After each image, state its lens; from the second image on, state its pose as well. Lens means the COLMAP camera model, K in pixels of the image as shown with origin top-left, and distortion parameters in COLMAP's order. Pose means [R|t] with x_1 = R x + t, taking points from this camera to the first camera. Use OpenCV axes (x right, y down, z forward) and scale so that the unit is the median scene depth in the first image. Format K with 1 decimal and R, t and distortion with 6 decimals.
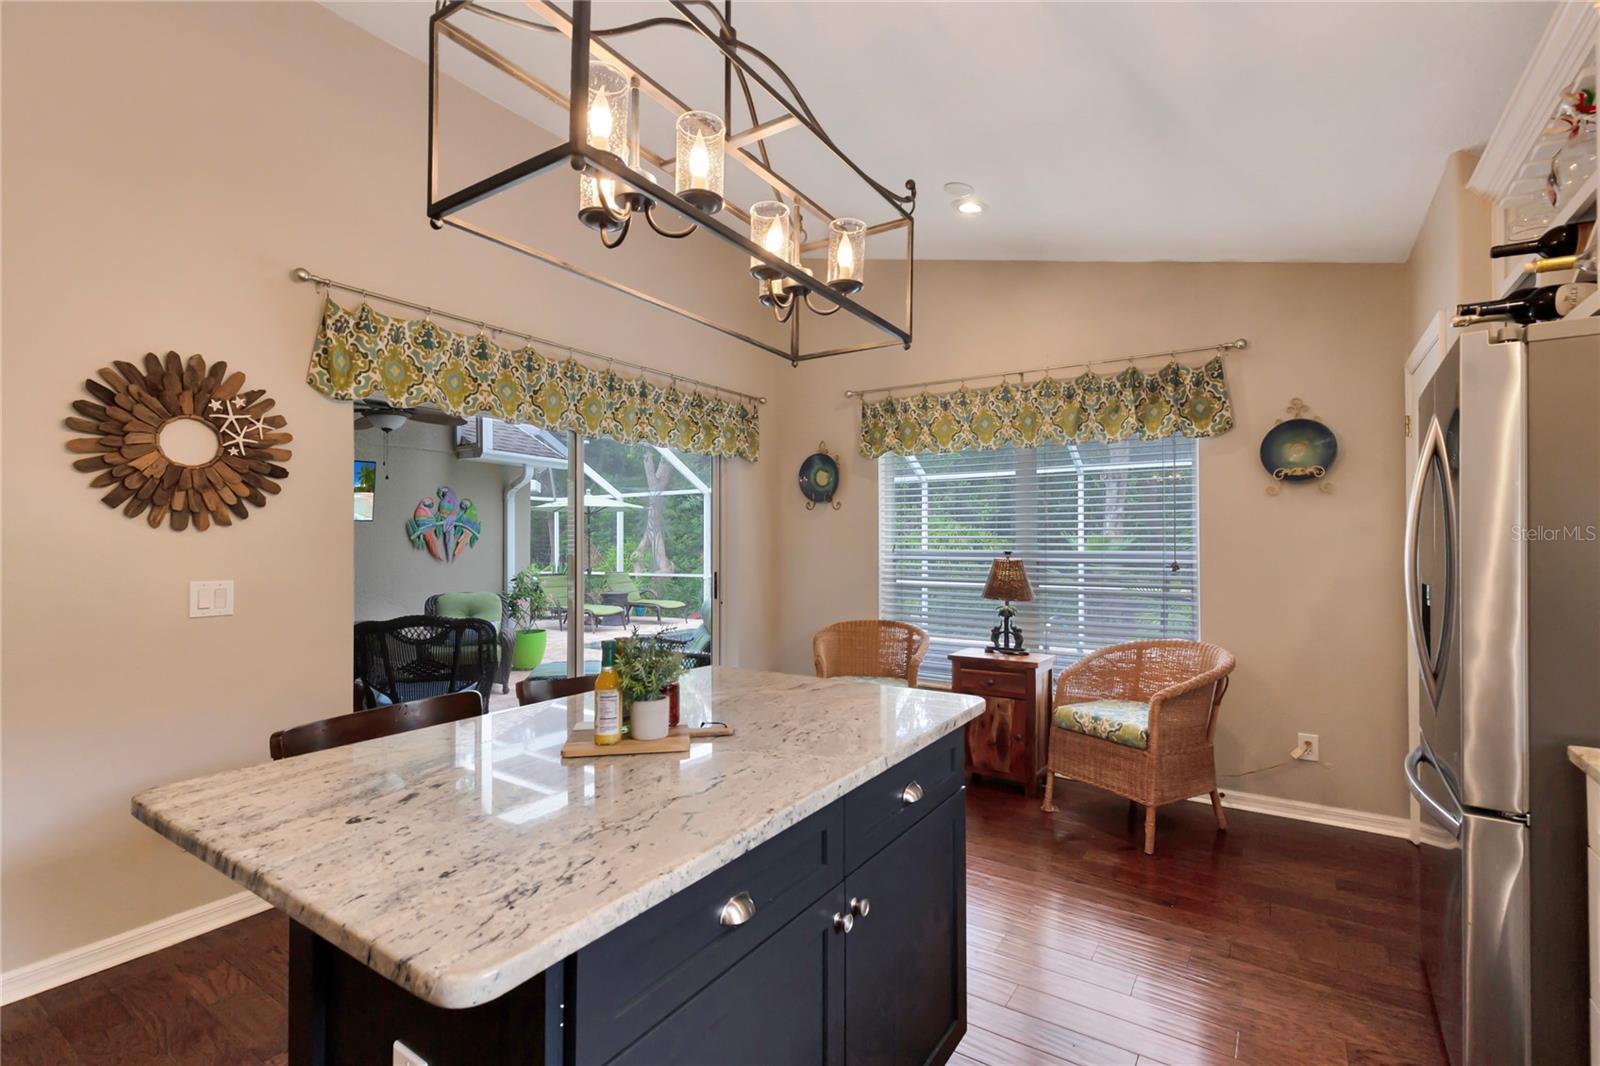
lens RADIAL K [[721.3, 0, 791.3], [0, 721.3, 538.6], [0, 0, 1]] dist [0.006978, -0.000056]
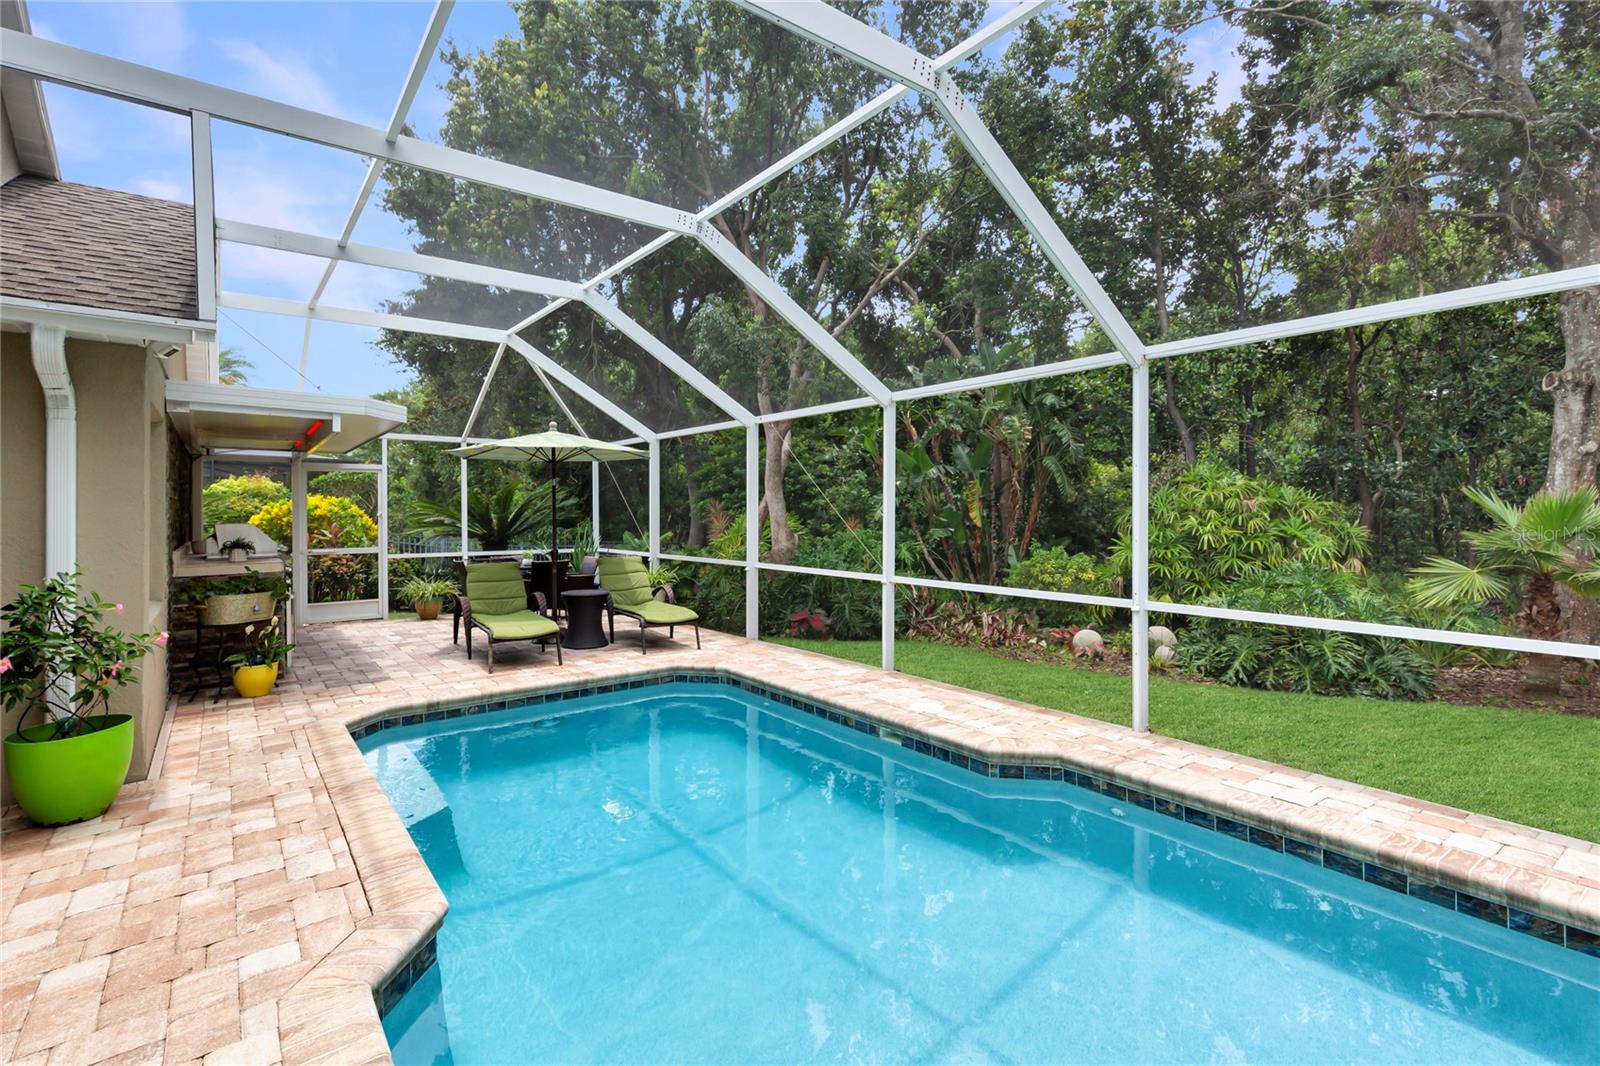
lens RADIAL K [[747.1, 0, 800.8], [0, 747.1, 504.6], [0, 0, 1]] dist [0.007892, 0.000153]
pose [[0.947020, -0.002595, -0.321163, 0.195877], [0.004090, 0.999984, 0.003981, 0.000192], [0.321147, -0.005084, 0.947016, 0.762796]]
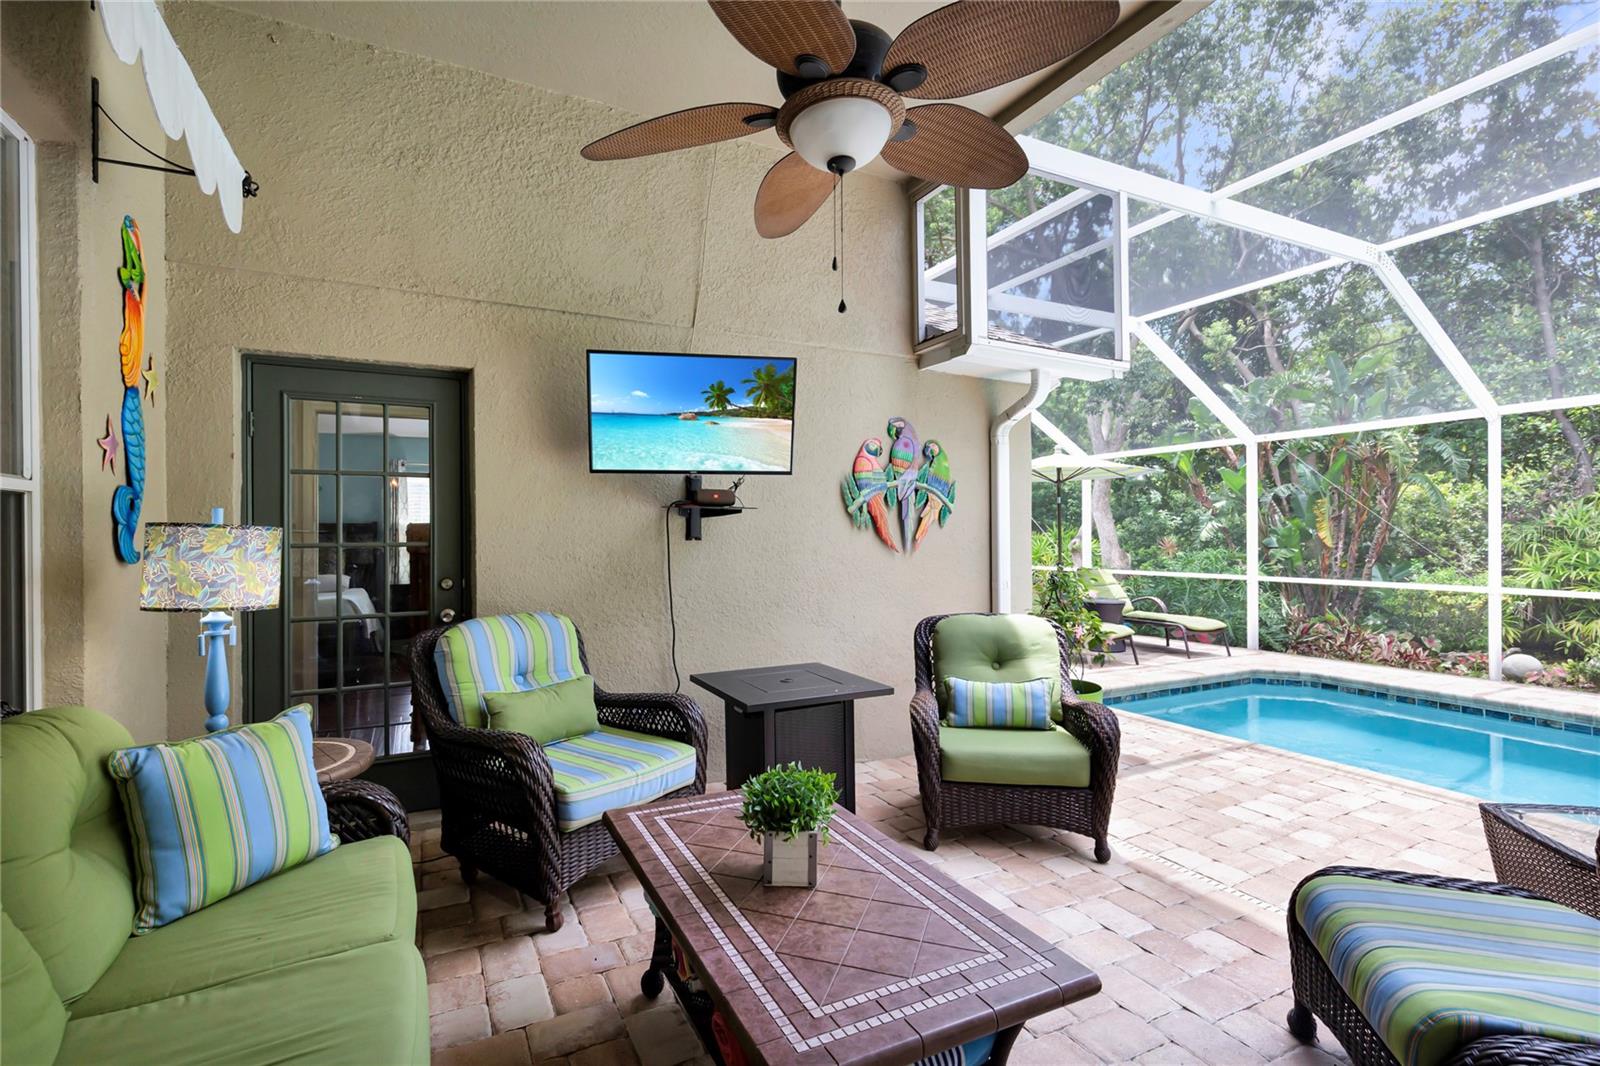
lens RADIAL K [[739.3, 0, 790.6], [0, 739.3, 532.9], [0, 0, 1]] dist [0.001488, -0.000897]
pose [[0.870805, 0.001135, -0.491628, -0.269827], [0.003496, 0.999958, 0.008501, 0.011540], [0.491617, -0.009122, 0.870764, 0.456447]]
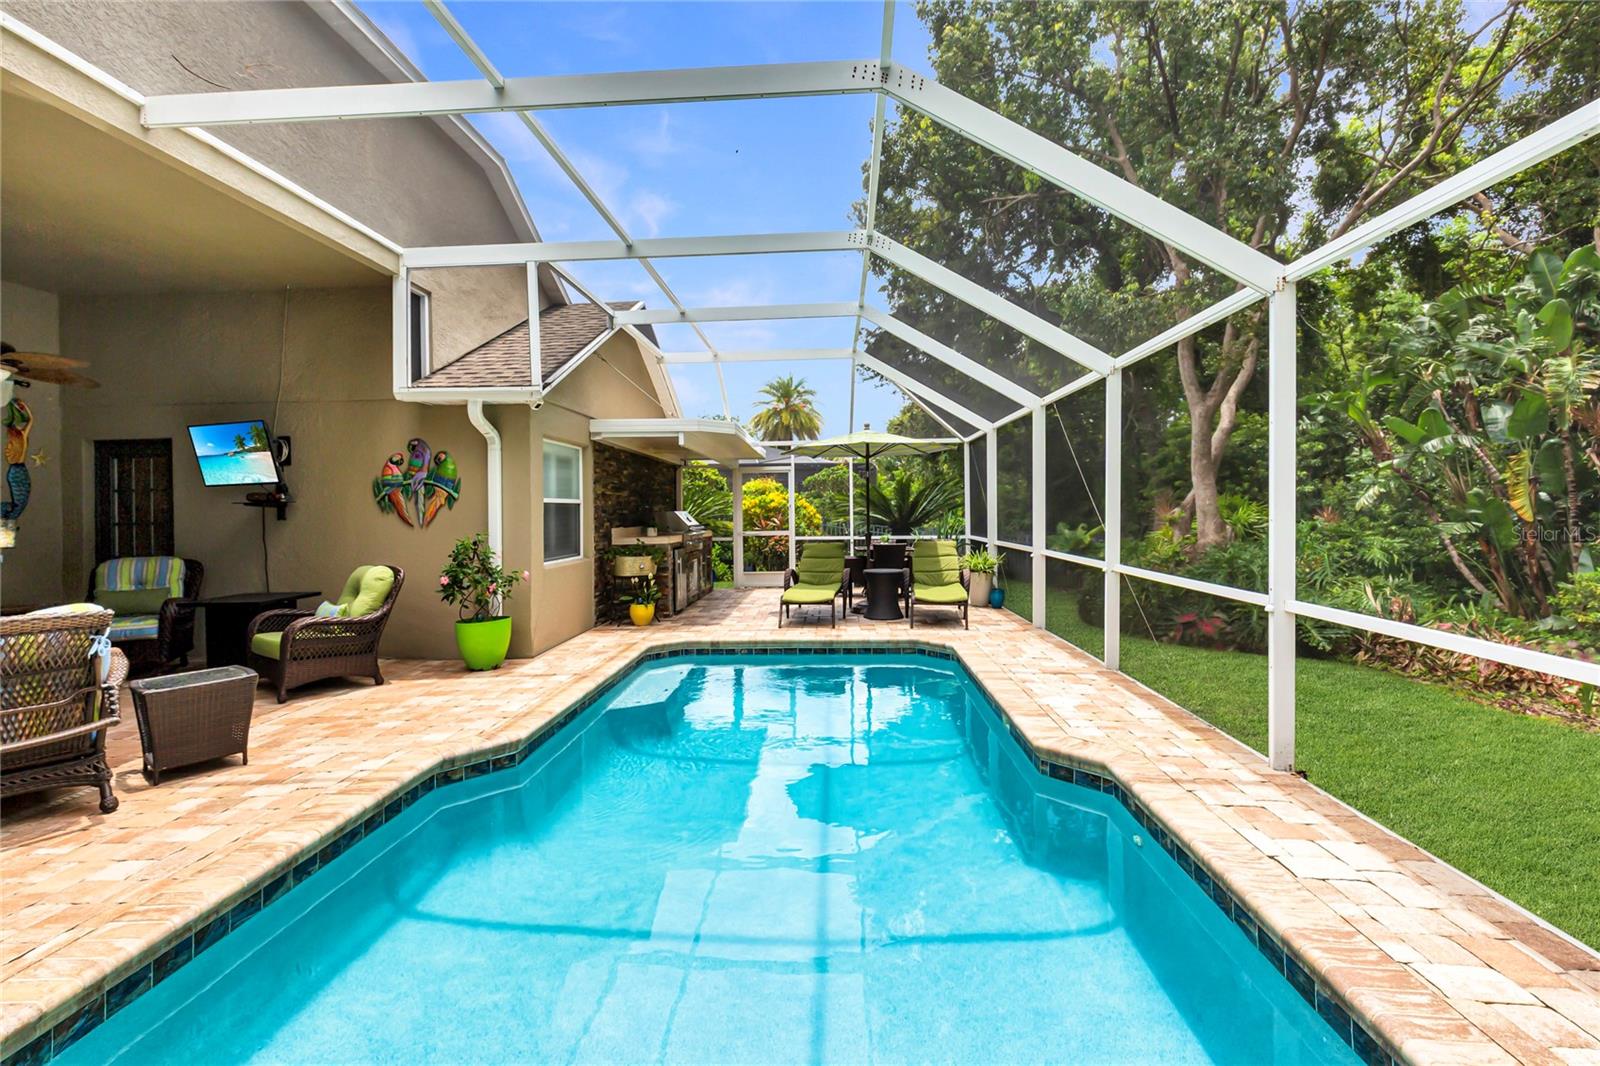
lens RADIAL K [[747.1, 0, 800.8], [0, 747.1, 504.6], [0, 0, 1]] dist [0.007892, 0.000153]
pose [[0.510305, -0.009946, -0.859936, 0.519350], [0.023295, 0.999726, 0.002260, 0.014476], [0.859678, -0.021185, 0.510397, 0.932743]]
